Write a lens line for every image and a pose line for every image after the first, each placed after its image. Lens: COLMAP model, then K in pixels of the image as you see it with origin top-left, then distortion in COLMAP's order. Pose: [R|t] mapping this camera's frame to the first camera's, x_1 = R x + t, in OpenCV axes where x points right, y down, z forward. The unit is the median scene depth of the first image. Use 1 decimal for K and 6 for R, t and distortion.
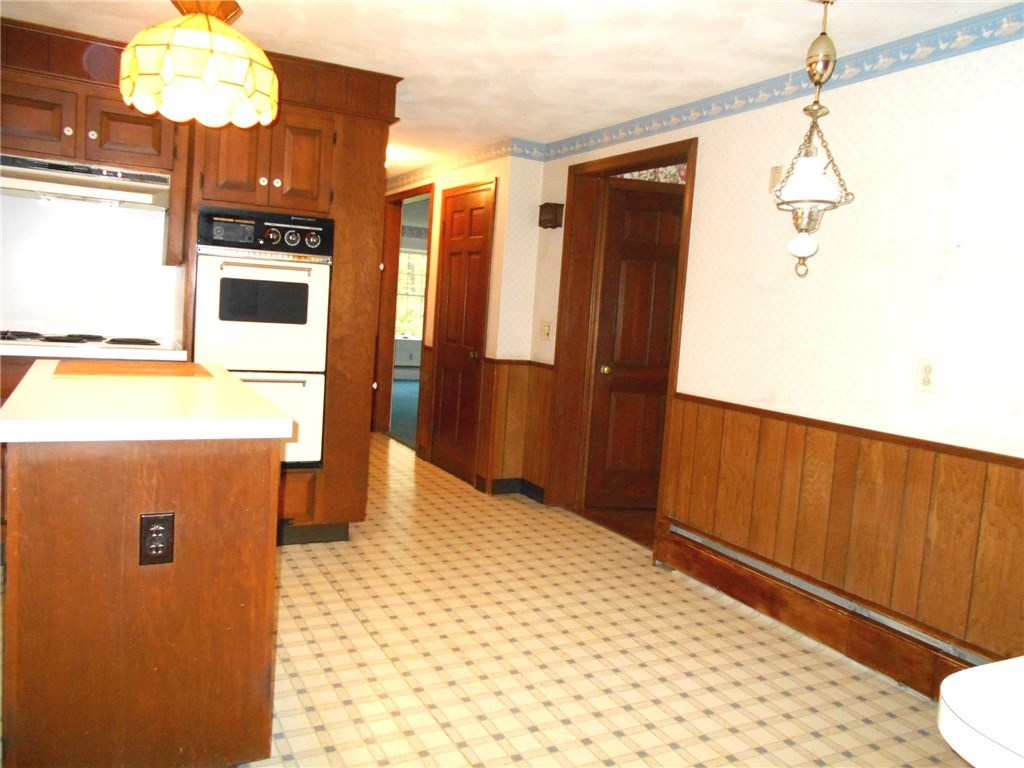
lens RADIAL K [[805.5, 0, 498.2], [0, 805.5, 375.5], [0, 0, 1]] dist [-0.041314, 0.048893]
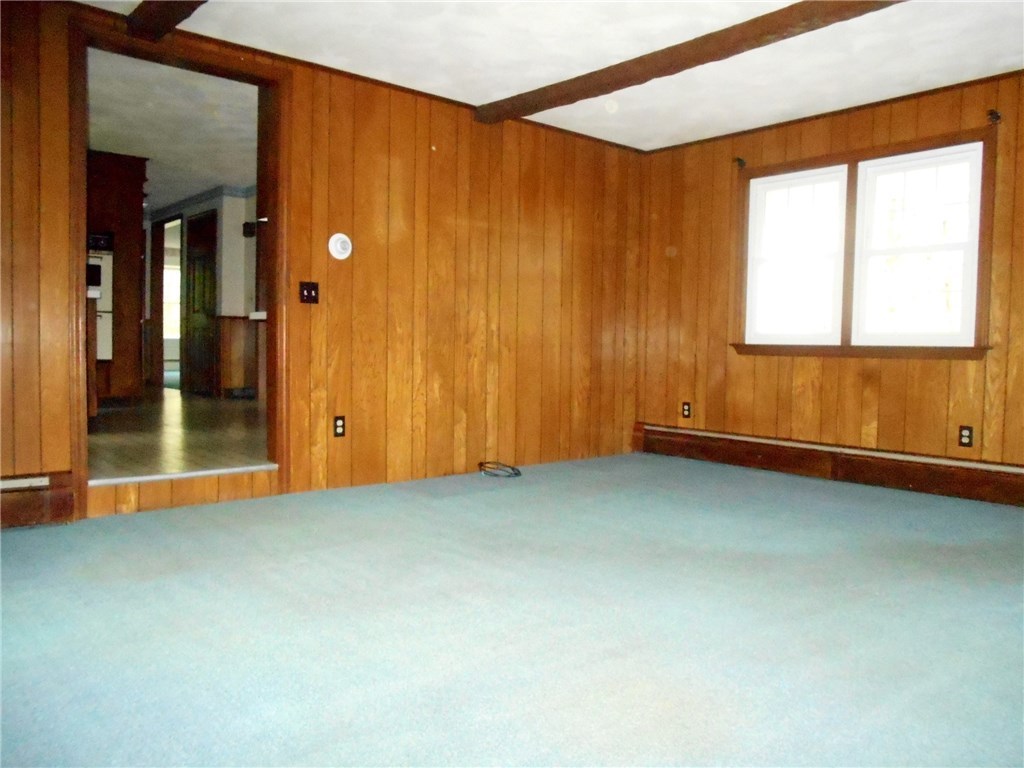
lens RADIAL K [[796.7, 0, 514.7], [0, 796.7, 375.6], [0, 0, 1]] dist [0.009376, 0.011165]
pose [[0.960370, -0.061750, 0.271803, 0.131705], [0.071555, 0.997090, -0.026301, 0.206333], [-0.269388, 0.044708, 0.961993, -0.824400]]
